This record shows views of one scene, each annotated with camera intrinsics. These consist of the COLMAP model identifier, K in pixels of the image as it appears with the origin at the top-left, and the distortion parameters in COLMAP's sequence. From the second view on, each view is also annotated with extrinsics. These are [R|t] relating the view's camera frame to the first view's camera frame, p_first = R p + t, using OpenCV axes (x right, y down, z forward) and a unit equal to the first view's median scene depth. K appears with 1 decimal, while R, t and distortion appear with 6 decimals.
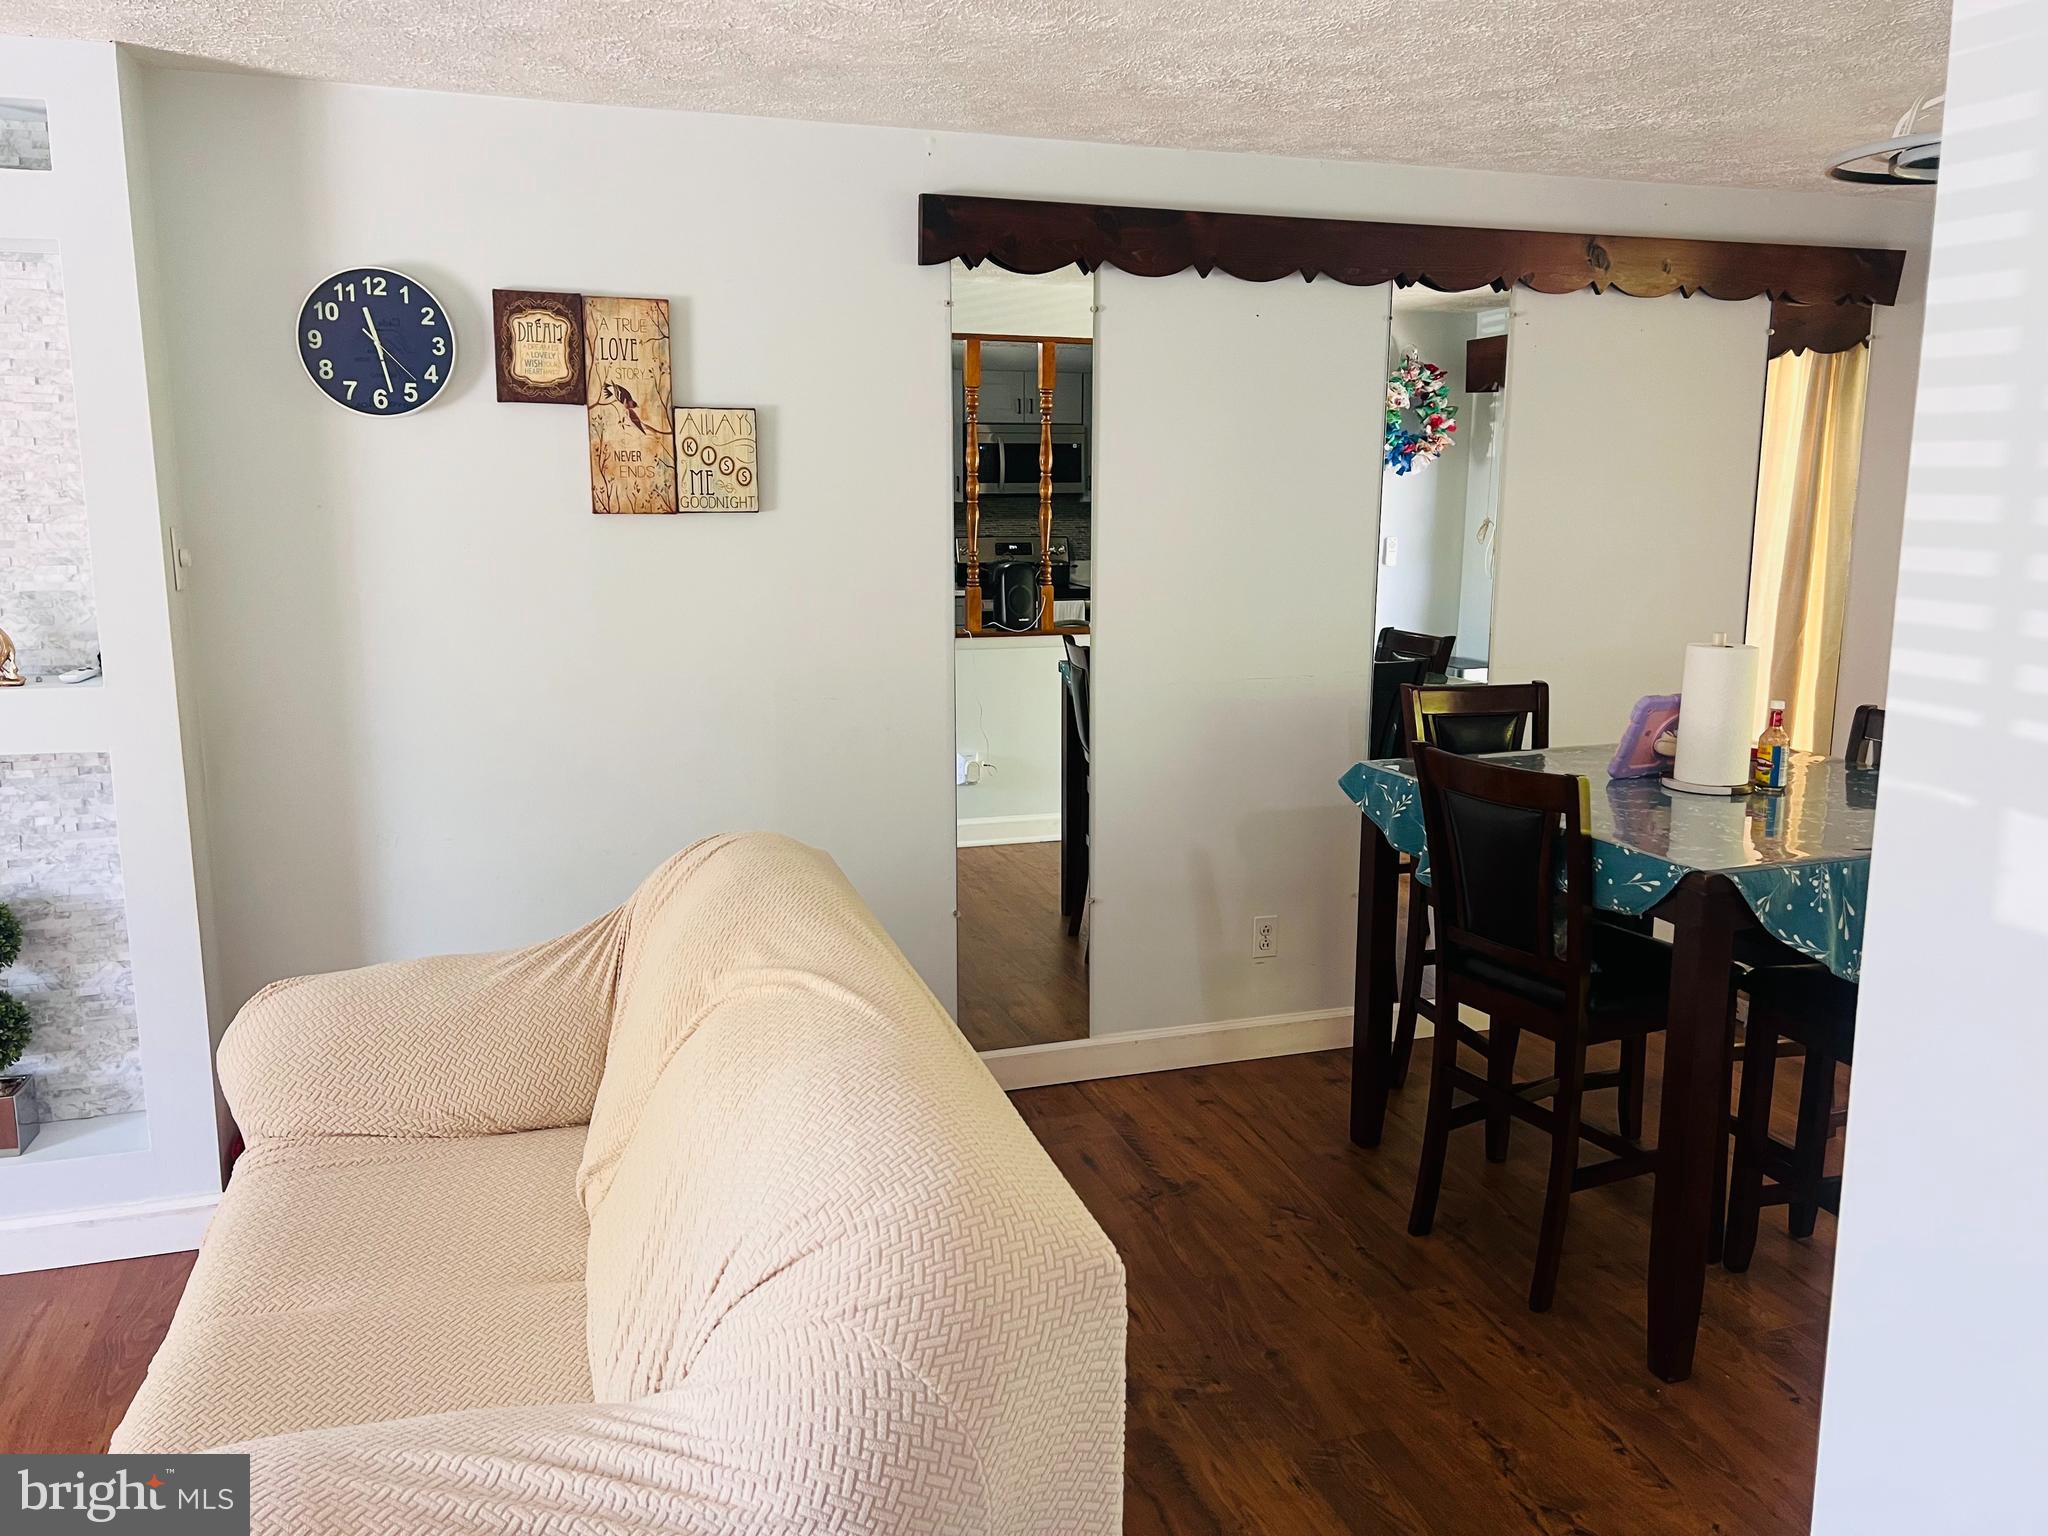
lens RADIAL K [[1548.5, 0, 1026.3], [0, 1548.5, 768.9], [0, 0, 1]] dist [0.077272, -0.090111]
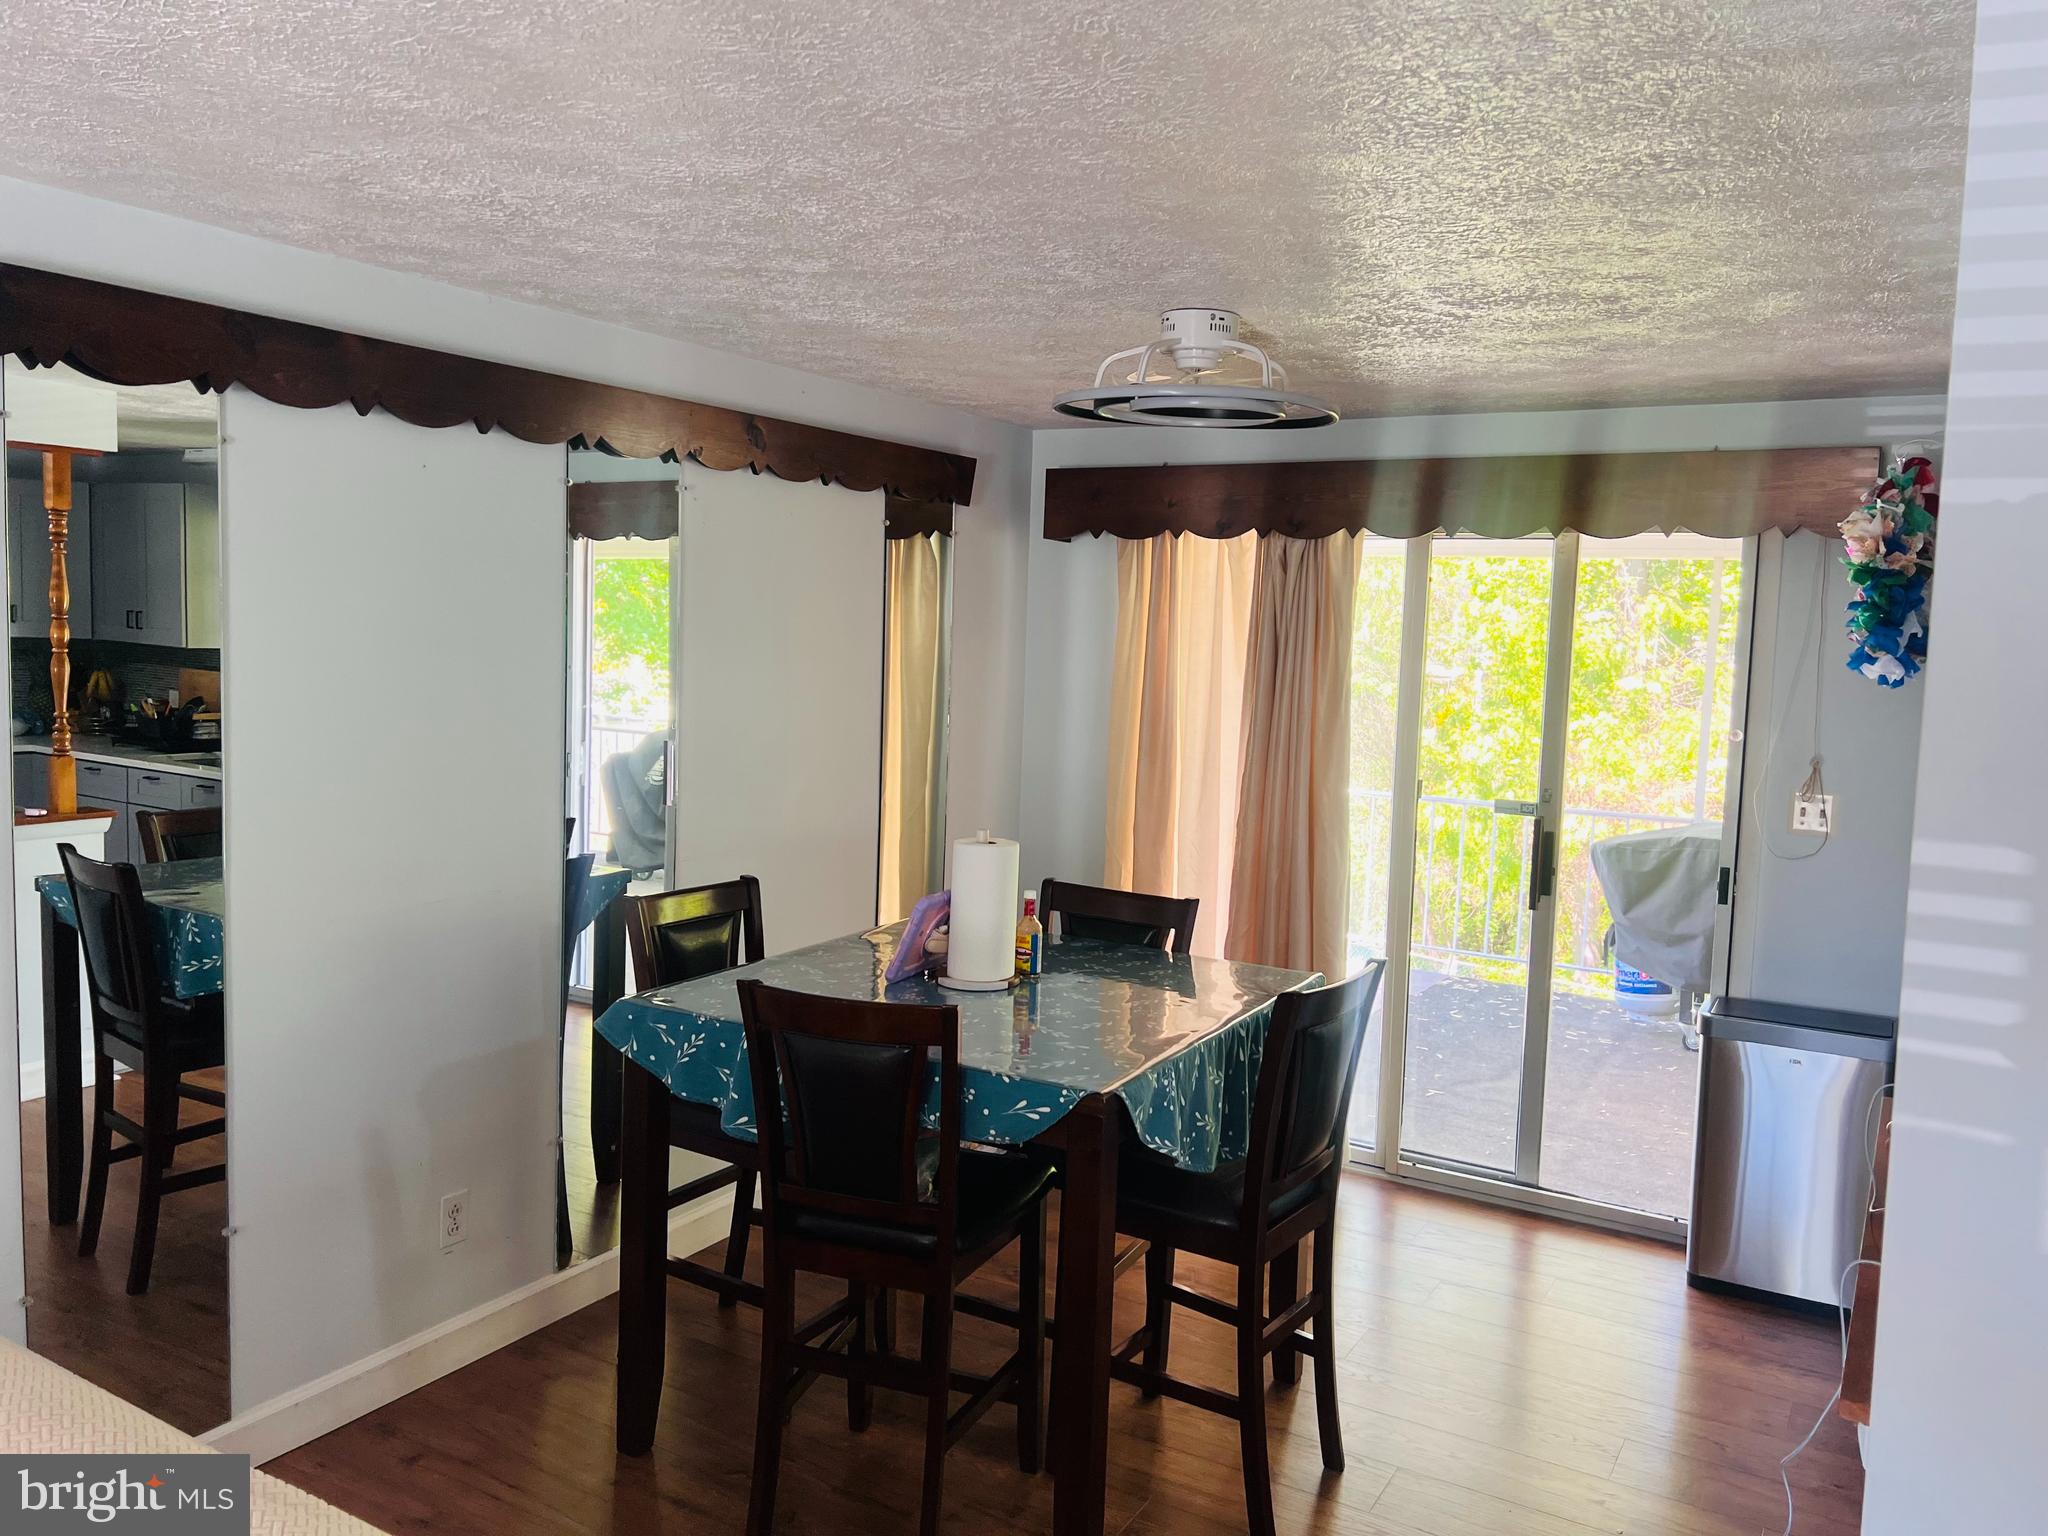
lens RADIAL K [[1548.5, 0, 1026.8], [0, 1548.5, 753.0], [0, 0, 1]] dist [0.077272, -0.090111]
pose [[0.750522, -0.037350, 0.659790, -0.282181], [0.091415, 0.994671, -0.047678, -0.123354], [-0.654493, 0.096098, 0.749936, 0.321561]]
